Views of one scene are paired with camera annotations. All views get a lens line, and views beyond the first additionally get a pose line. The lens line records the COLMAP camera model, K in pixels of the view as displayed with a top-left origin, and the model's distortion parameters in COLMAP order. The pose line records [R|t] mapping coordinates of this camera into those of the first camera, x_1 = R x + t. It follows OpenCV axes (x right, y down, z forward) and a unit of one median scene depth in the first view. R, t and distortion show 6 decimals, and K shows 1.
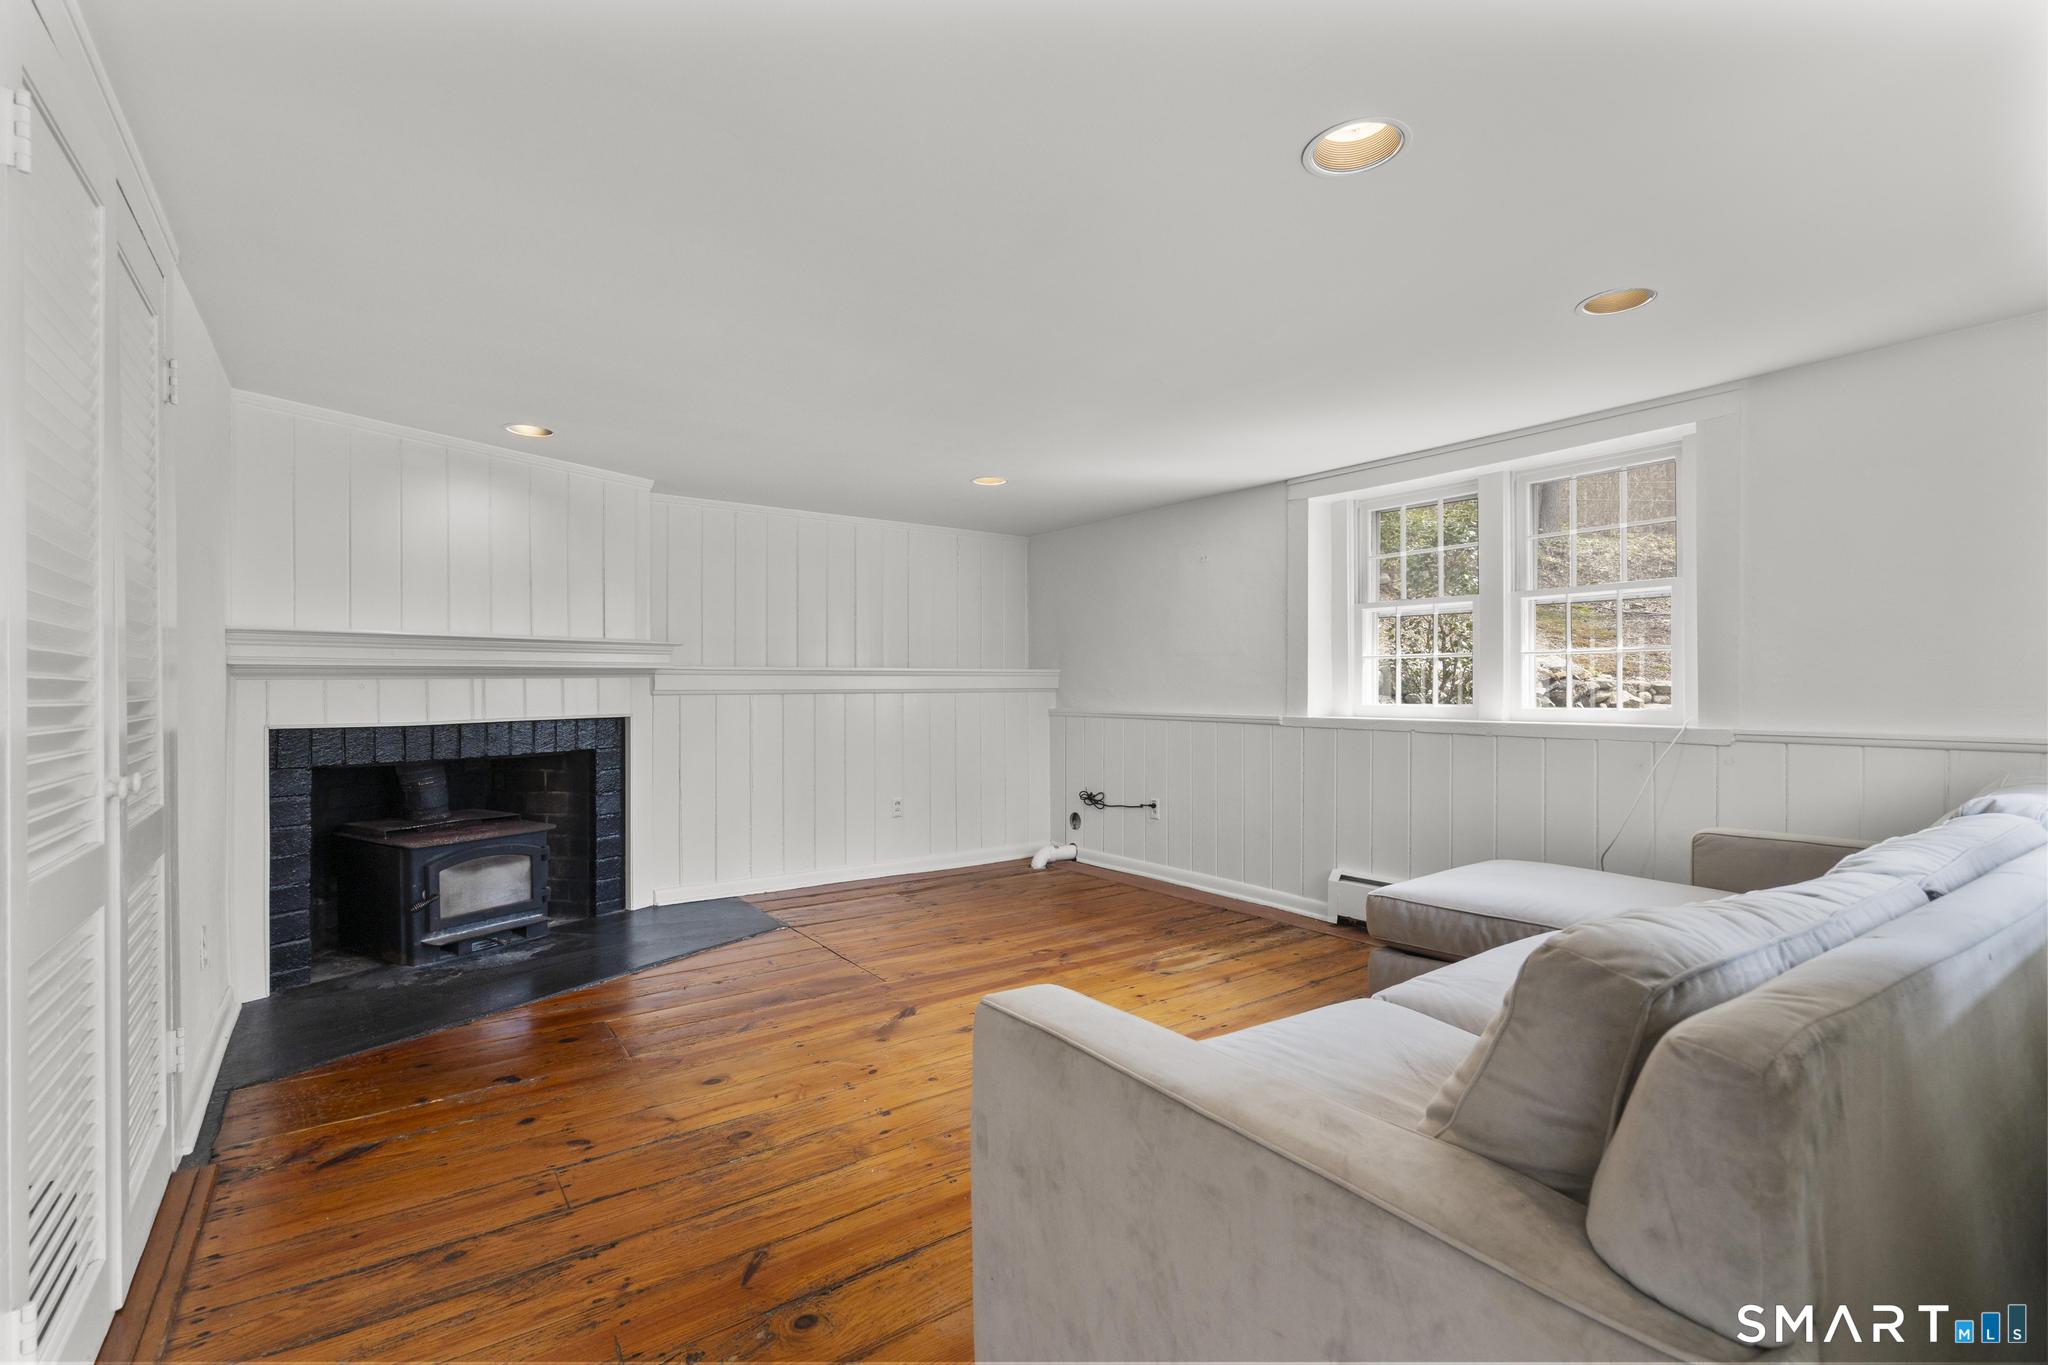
lens RADIAL K [[913.0, 0, 1014.9], [0, 913.0, 683.0], [0, 0, 1]] dist [-0.000137, 0.000006]
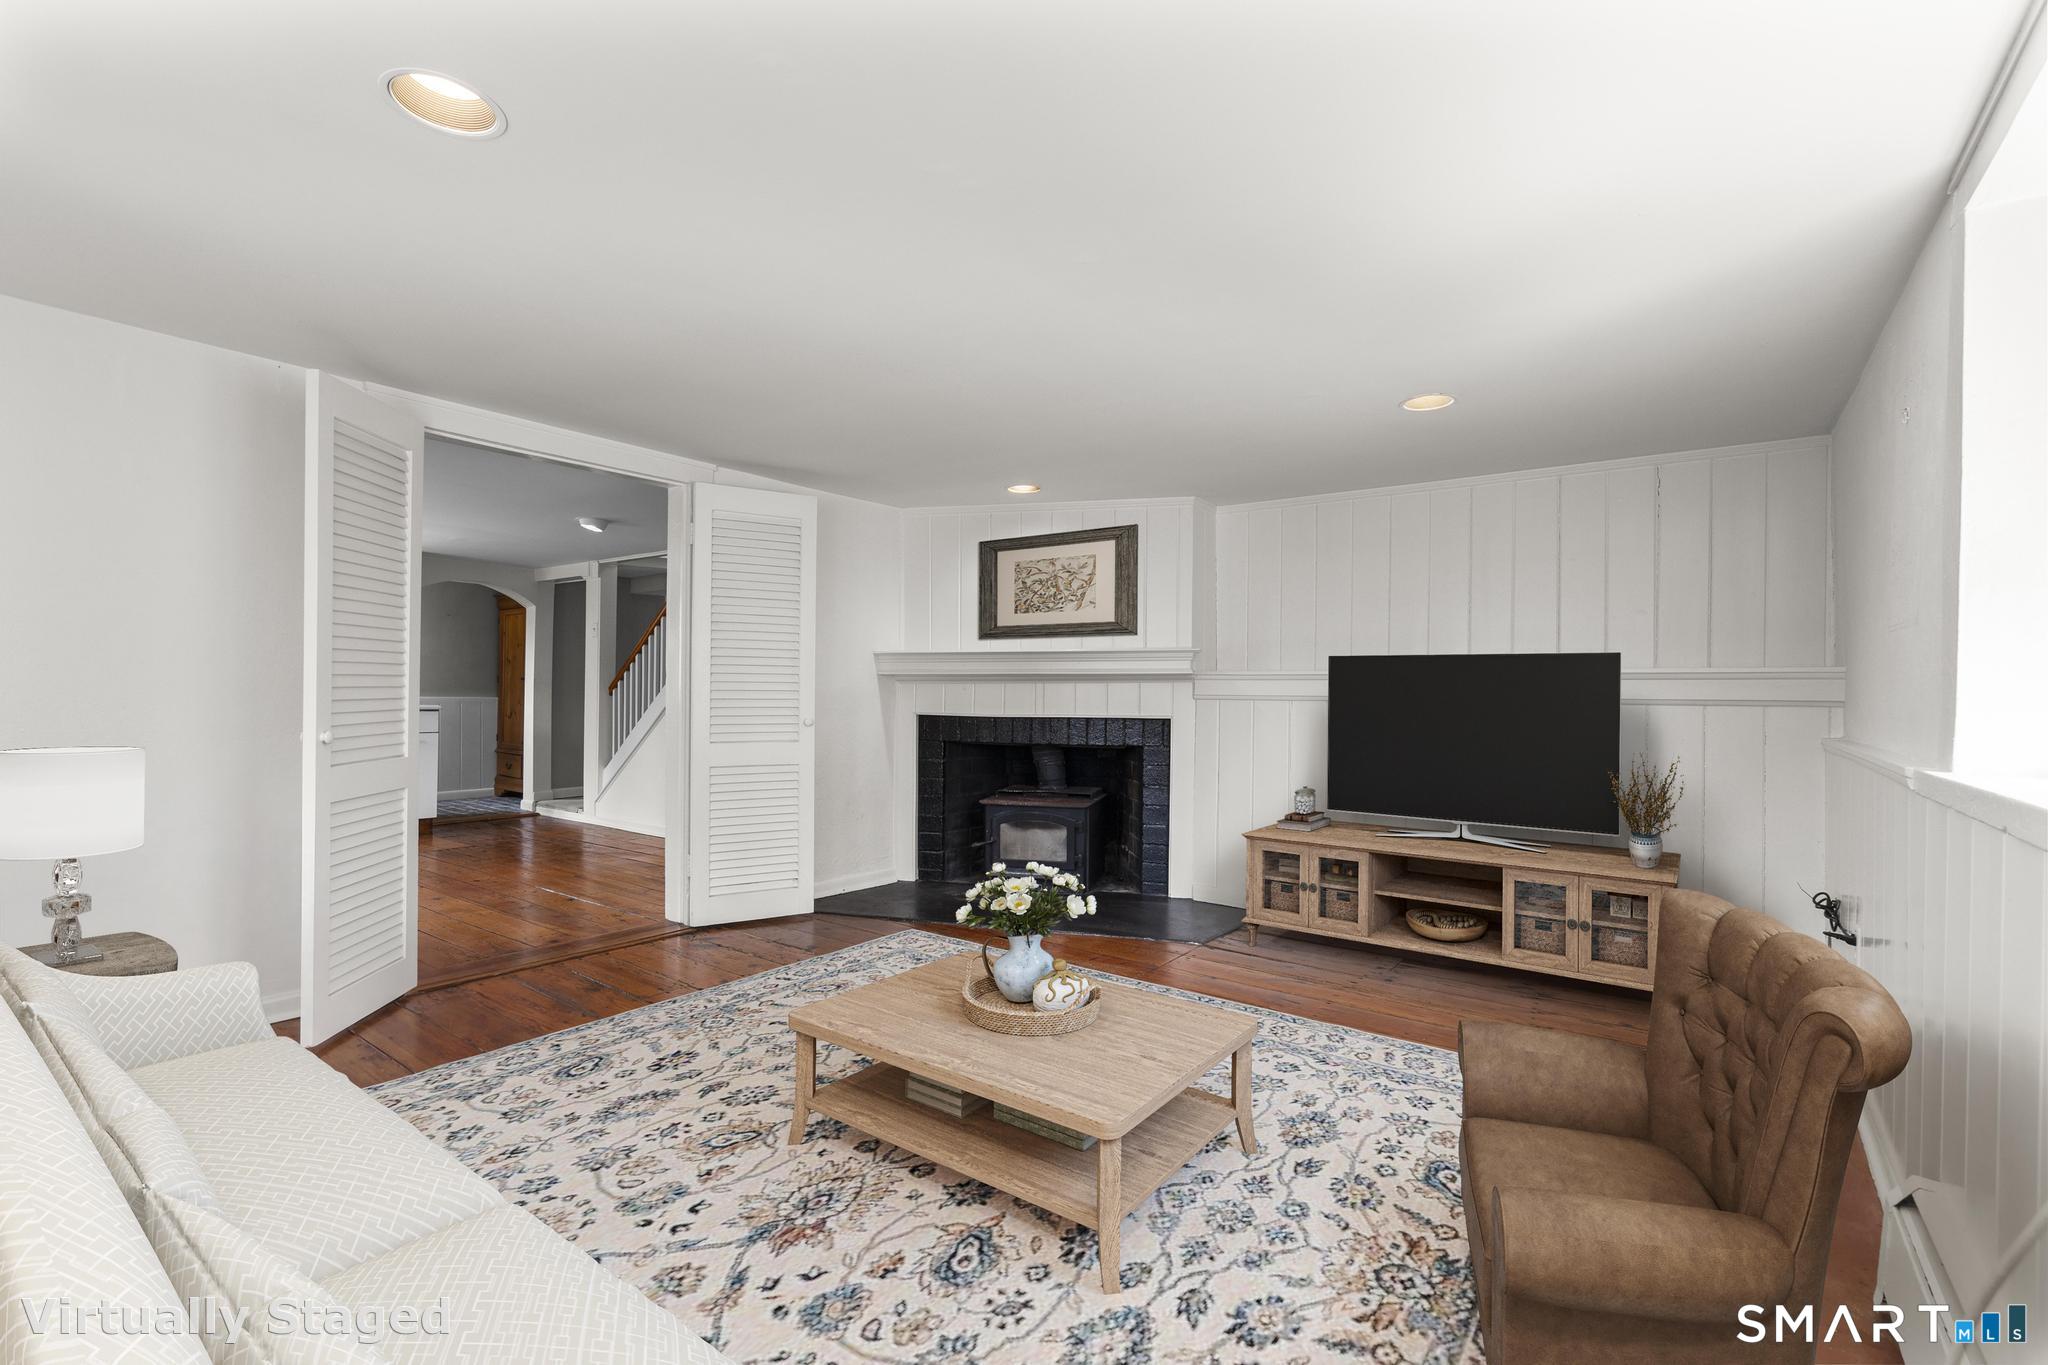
lens RADIAL K [[913.0, 0, 1014.3], [0, 913.0, 692.0], [0, 0, 1]] dist [-0.000137, 0.000006]
pose [[0.309472, 0.008348, -0.950872, 0.637747], [-0.006324, 0.999957, 0.006720, -0.000956], [0.950888, 0.003934, 0.309512, 0.559318]]
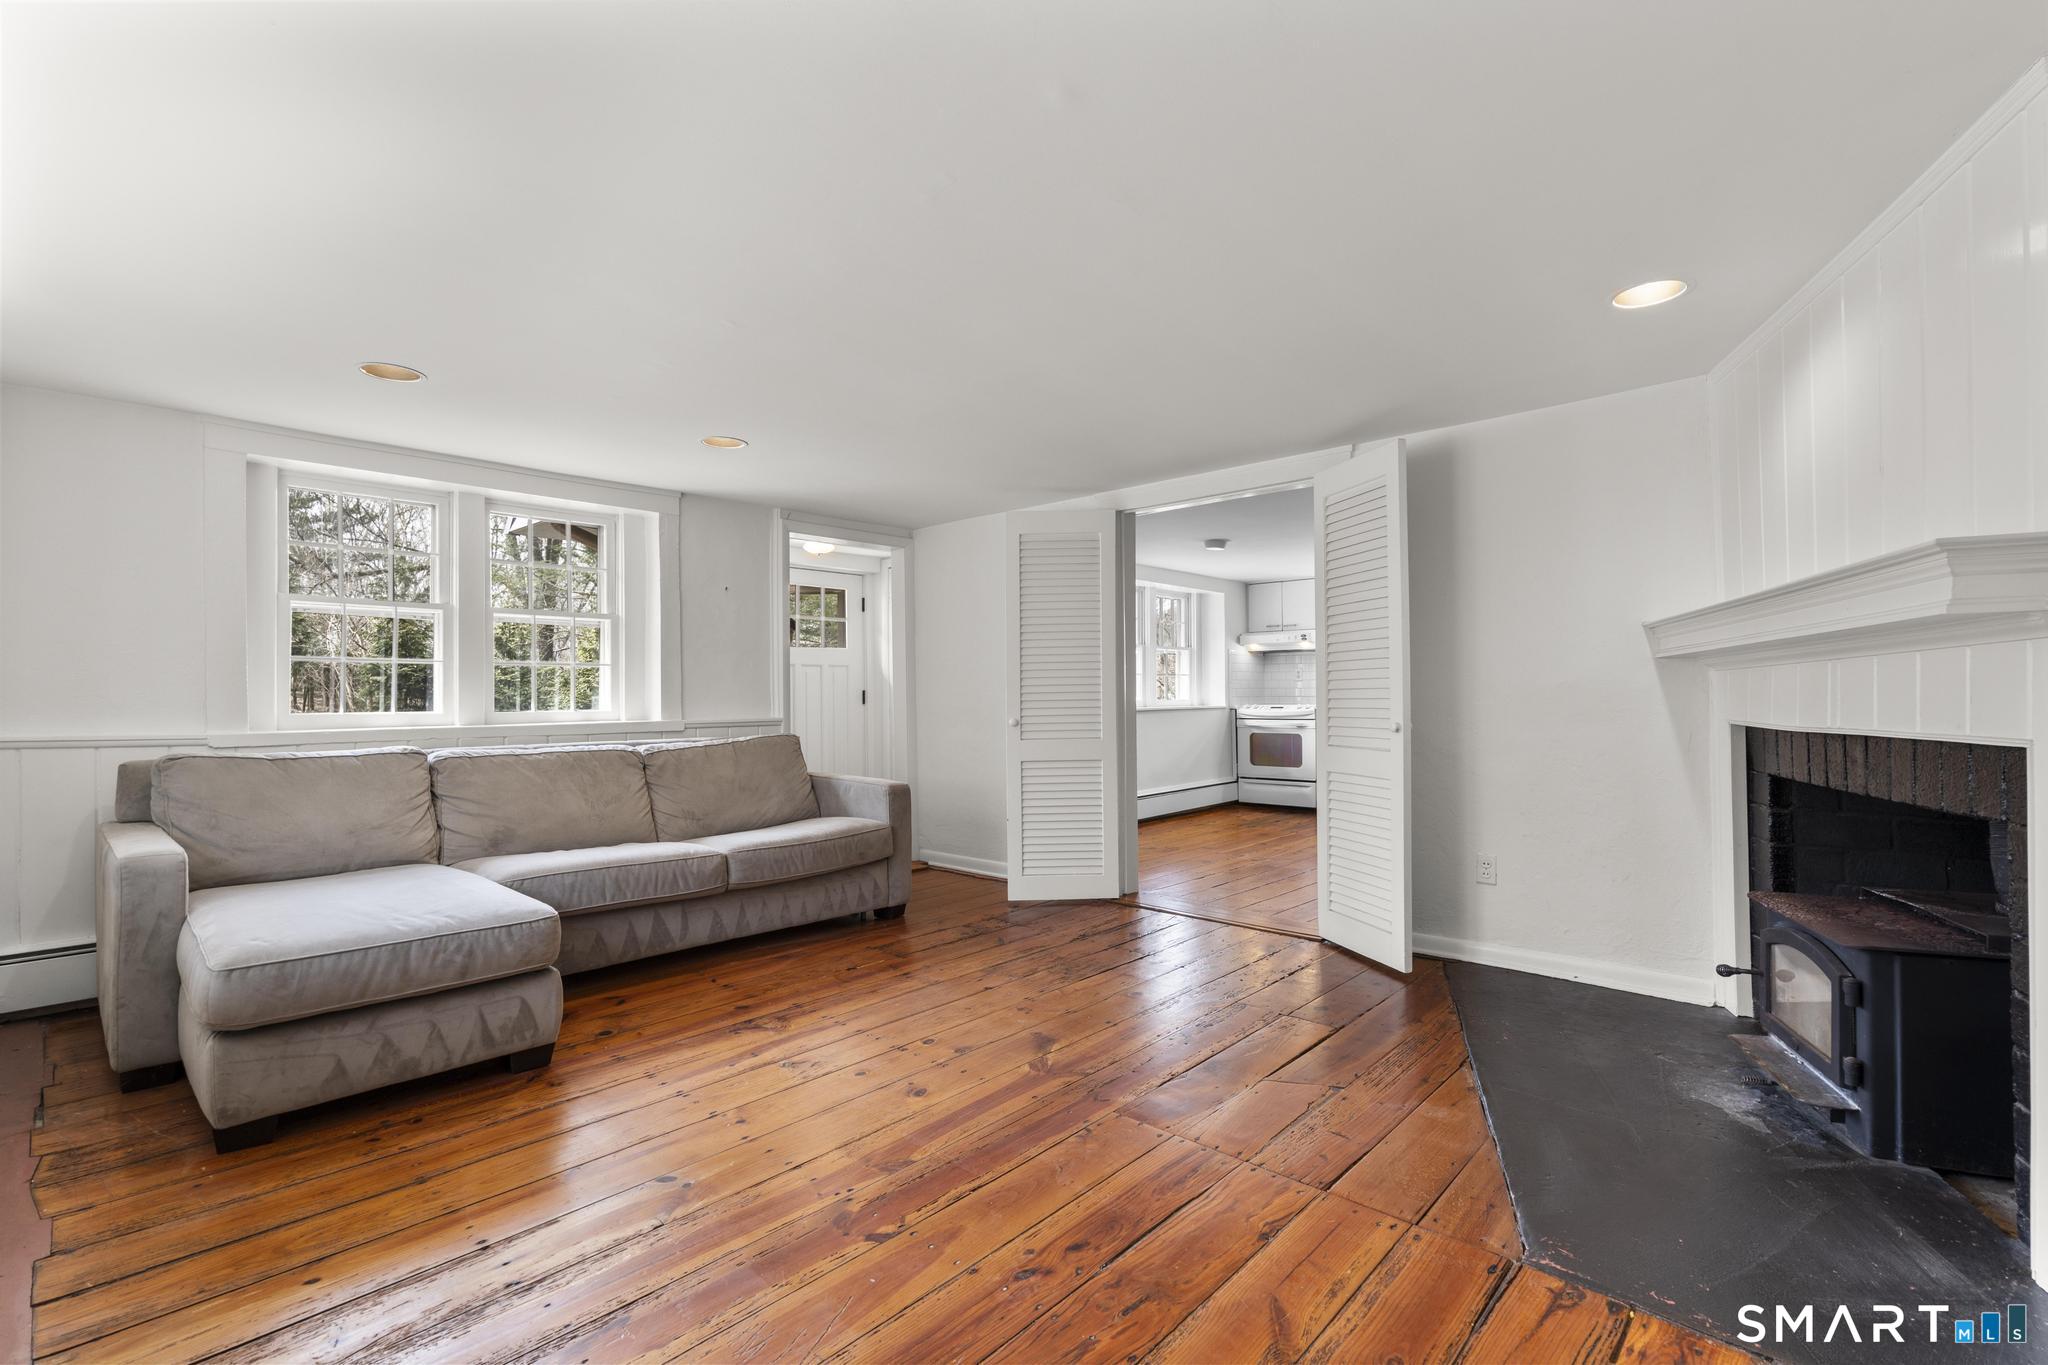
lens RADIAL K [[913.0, 0, 1030.3], [0, 913.0, 686.4], [0, 0, 1]] dist [-0.000137, 0.000006]
pose [[-0.977748, 0.008099, -0.209628, 0.052466], [0.012315, 0.999747, -0.018812, 0.017653], [0.209422, -0.020975, -0.977600, 1.449185]]
